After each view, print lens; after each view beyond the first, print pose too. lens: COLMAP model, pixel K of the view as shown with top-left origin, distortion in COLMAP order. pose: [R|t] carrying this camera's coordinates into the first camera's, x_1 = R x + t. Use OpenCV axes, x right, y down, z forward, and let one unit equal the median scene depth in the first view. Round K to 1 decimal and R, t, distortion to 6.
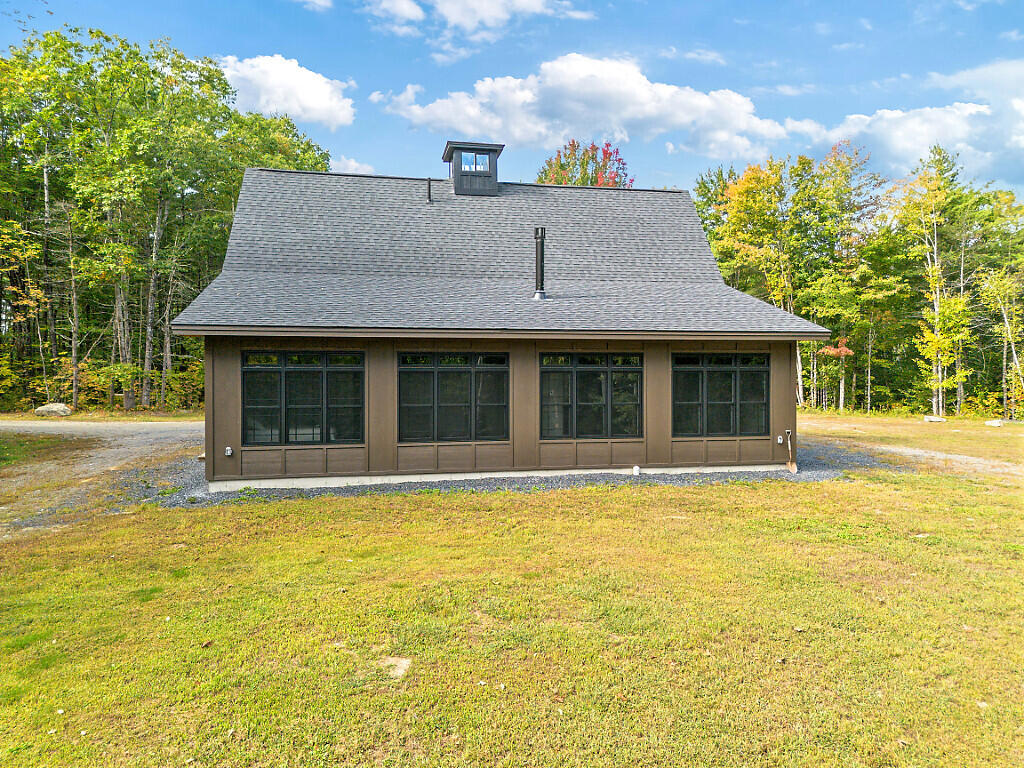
lens RADIAL K [[703.7, 0, 506.1], [0, 703.7, 385.8], [0, 0, 1]] dist [0.040835, -0.021716]
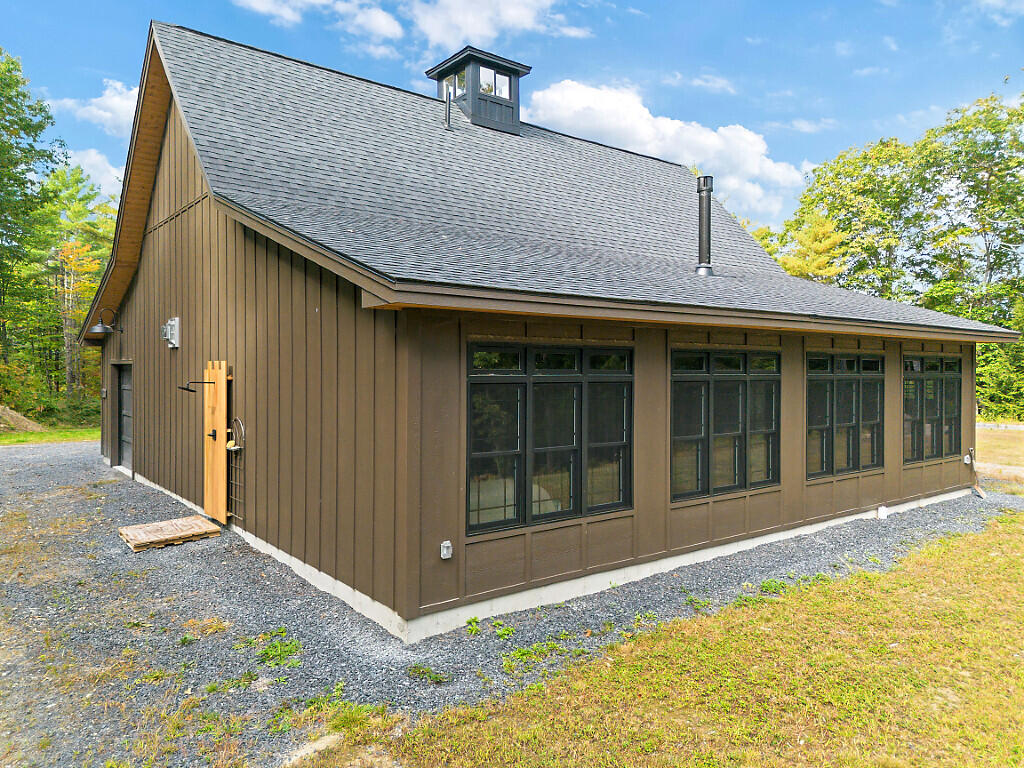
lens RADIAL K [[703.7, 0, 515.2], [0, 703.7, 380.2], [0, 0, 1]] dist [0.040835, -0.021716]
pose [[0.903164, 0.001918, 0.429291, -0.435421], [-0.002646, 0.999996, 0.001099, -0.017677], [-0.429287, -0.002129, 0.903166, 0.434394]]
